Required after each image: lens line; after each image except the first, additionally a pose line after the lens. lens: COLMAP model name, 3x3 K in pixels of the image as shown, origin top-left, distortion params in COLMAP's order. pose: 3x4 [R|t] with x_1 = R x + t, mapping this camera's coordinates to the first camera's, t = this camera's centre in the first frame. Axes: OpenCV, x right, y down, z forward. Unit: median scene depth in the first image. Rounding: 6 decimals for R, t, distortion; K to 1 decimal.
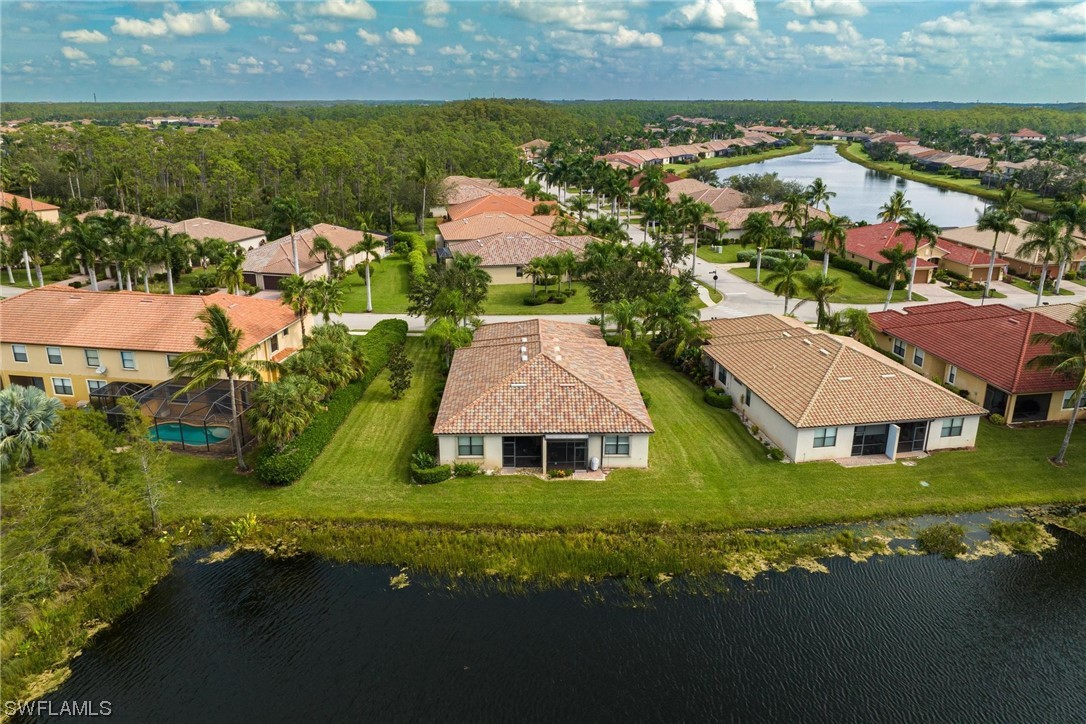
lens RADIAL K [[764.7, 0, 543.0], [0, 764.7, 362.0], [0, 0, 1]] dist [-0.030516, 0.005259]
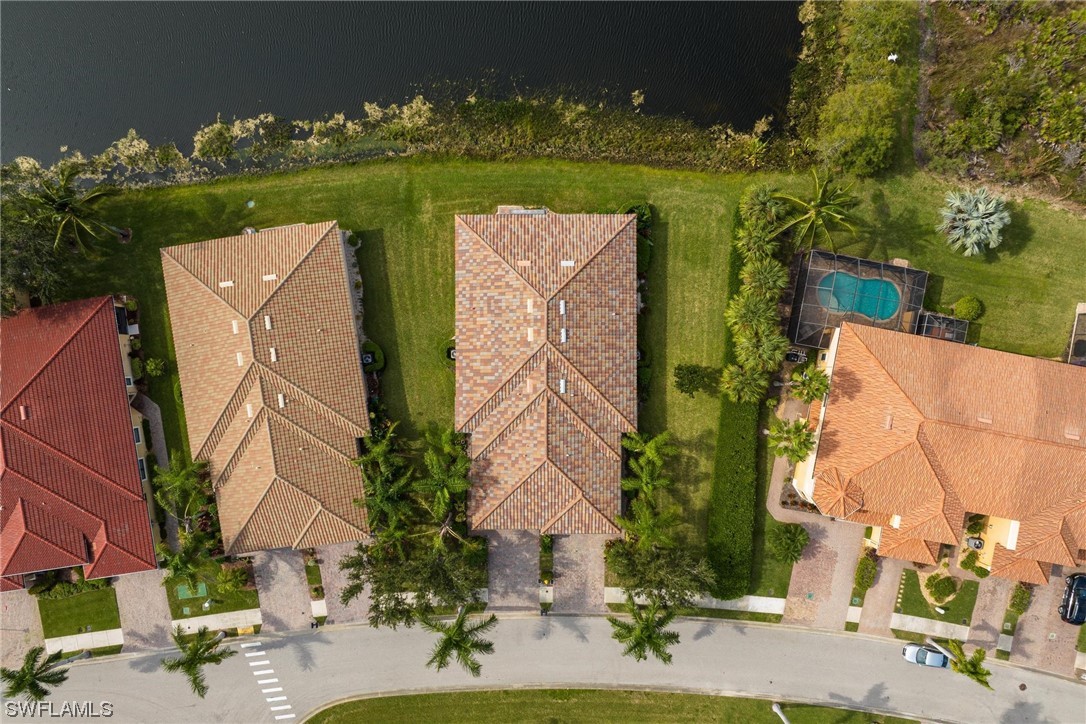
lens RADIAL K [[764.7, 0, 543.0], [0, 764.7, 362.0], [0, 0, 1]] dist [-0.030516, 0.005259]
pose [[-0.999870, -0.015480, 0.004489, -0.004304], [0.009198, -0.319319, 0.947603, -1.122099], [-0.013236, 0.947521, 0.319420, 0.816465]]
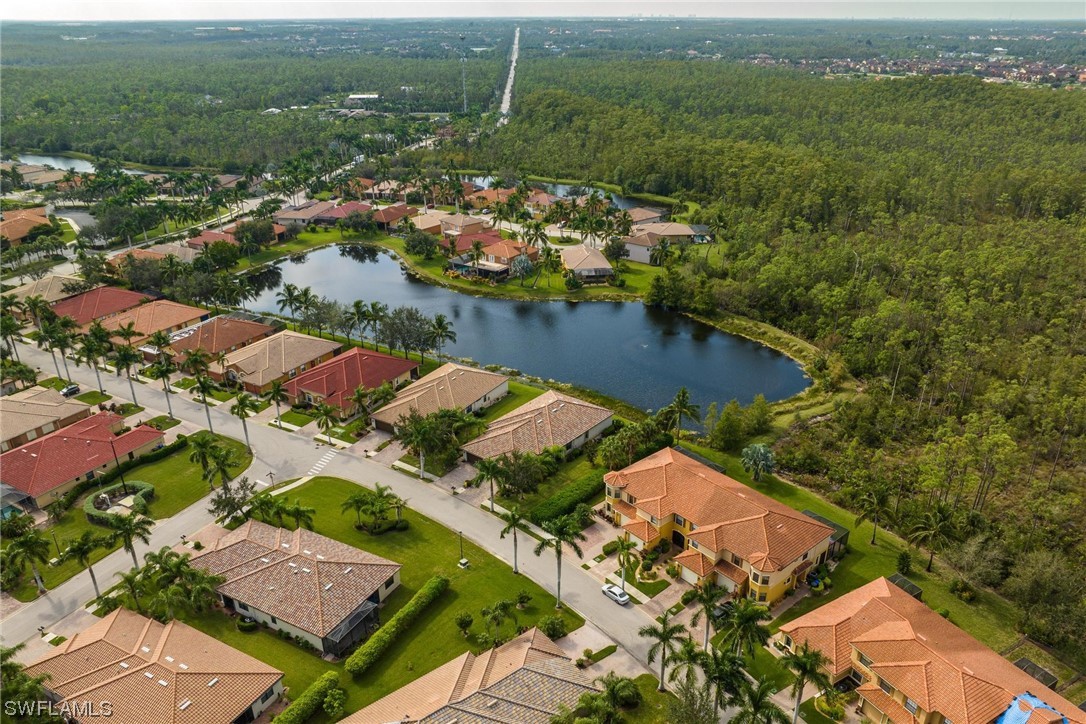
lens RADIAL K [[764.7, 0, 543.0], [0, 764.7, 362.0], [0, 0, 1]] dist [-0.030516, 0.005259]
pose [[-0.781614, -0.254676, 0.569404, -1.463122], [0.198546, 0.763796, 0.614162, -1.747176], [-0.591320, 0.593090, -0.546428, 2.491966]]
